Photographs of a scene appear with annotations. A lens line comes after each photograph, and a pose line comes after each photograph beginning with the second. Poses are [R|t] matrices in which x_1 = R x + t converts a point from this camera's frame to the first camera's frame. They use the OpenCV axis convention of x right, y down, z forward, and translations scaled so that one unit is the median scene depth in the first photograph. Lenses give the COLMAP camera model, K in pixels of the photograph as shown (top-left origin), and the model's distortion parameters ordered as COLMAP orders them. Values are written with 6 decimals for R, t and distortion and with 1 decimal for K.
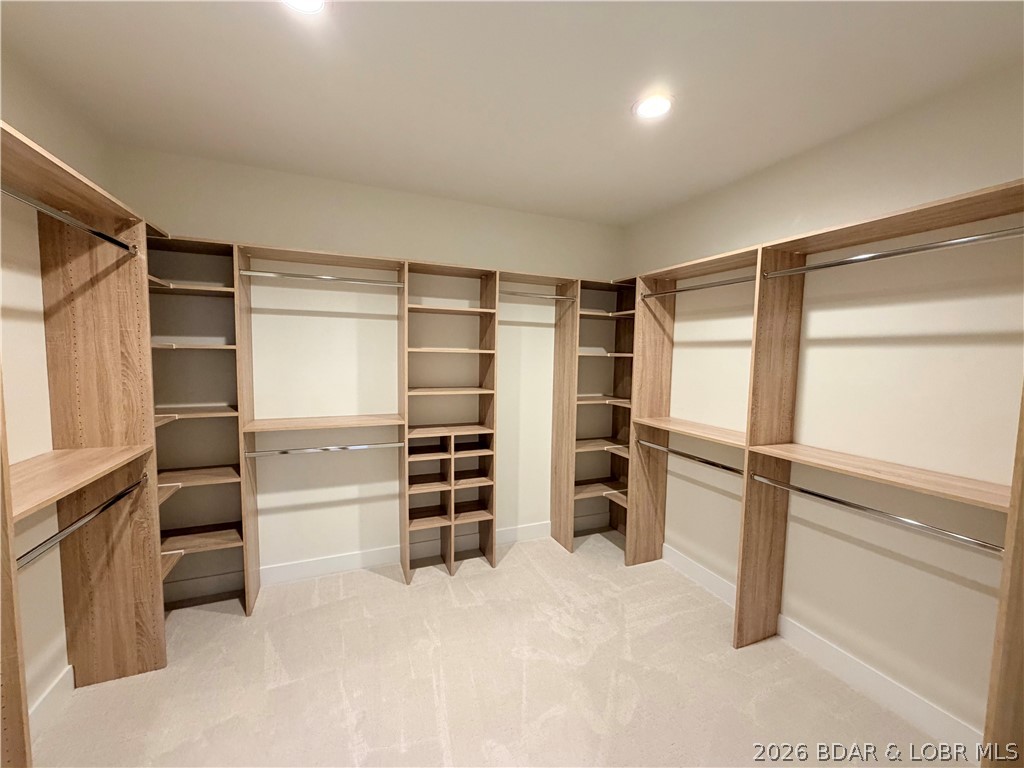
lens RADIAL K [[408.7, 0, 513.1], [0, 408.7, 385.7], [0, 0, 1]] dist [0.002796, -0.000063]
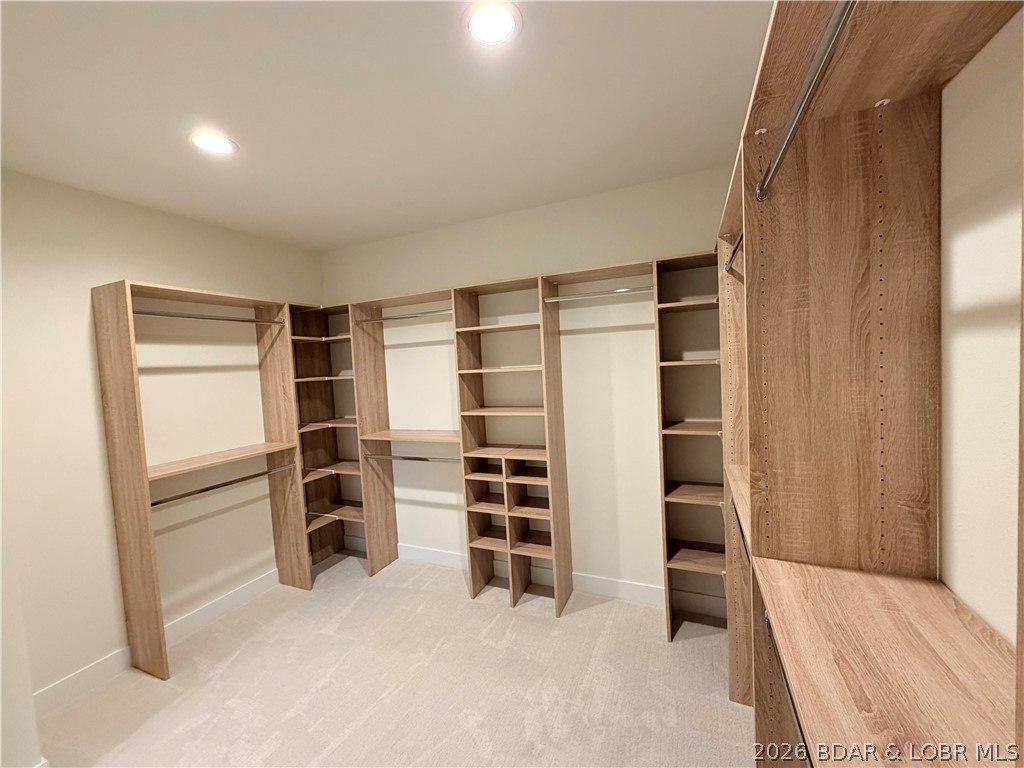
lens RADIAL K [[408.7, 0, 511.2], [0, 408.7, 384.7], [0, 0, 1]] dist [0.002796, -0.000063]
pose [[0.683967, -0.016035, -0.729337, 0.724708], [0.005561, 0.999844, -0.016767, -0.044358], [0.729492, 0.007413, 0.683949, 0.458817]]
